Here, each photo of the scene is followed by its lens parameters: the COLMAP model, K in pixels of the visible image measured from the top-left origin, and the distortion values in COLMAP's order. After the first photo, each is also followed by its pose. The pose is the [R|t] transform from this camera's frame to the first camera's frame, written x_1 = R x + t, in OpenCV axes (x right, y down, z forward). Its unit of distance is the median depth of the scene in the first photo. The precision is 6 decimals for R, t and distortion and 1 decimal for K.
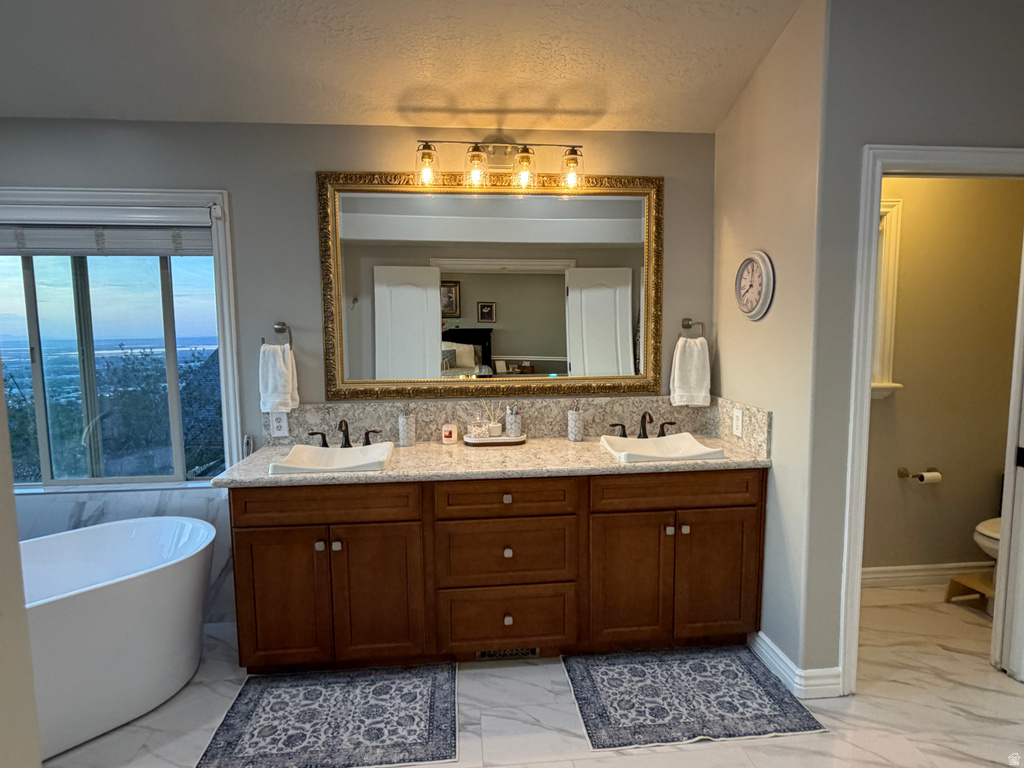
lens RADIAL K [[573.4, 0, 519.4], [0, 573.4, 383.7], [0, 0, 1]] dist [-0.000727, 0.001982]
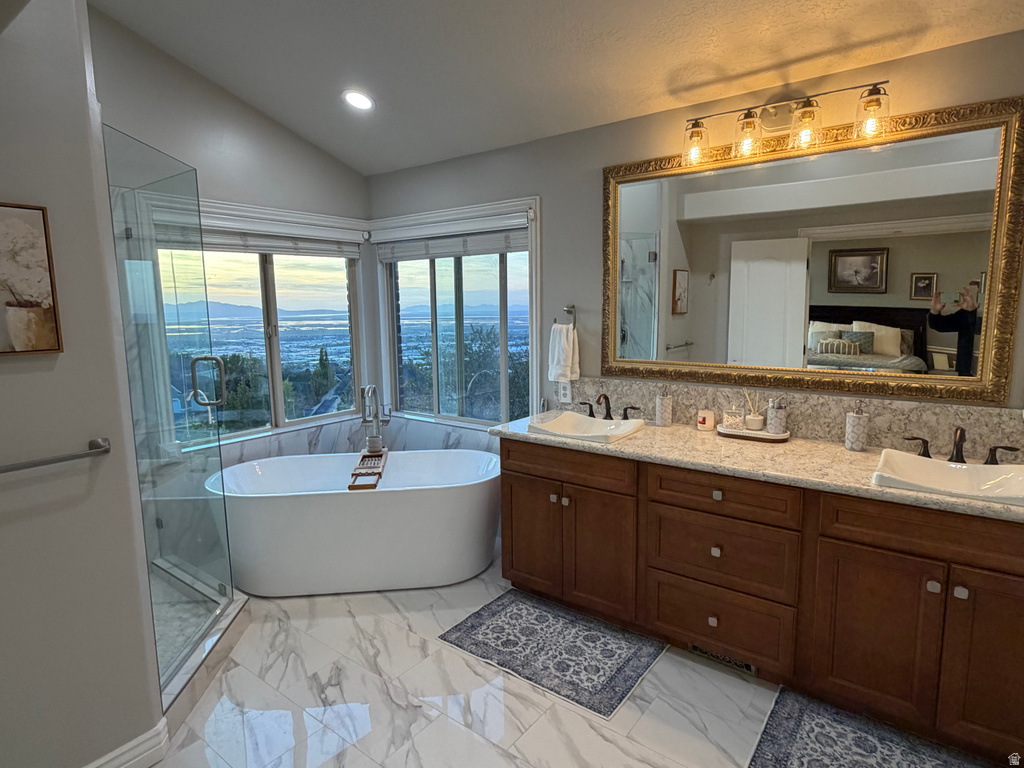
lens RADIAL K [[573.4, 0, 519.4], [0, 573.4, 383.7], [0, 0, 1]] dist [-0.000727, 0.001982]
pose [[0.734621, 0.094007, -0.671934, 0.312020], [-0.065210, 0.995553, 0.067988, -0.021120], [0.675337, -0.006128, 0.737484, 0.075360]]
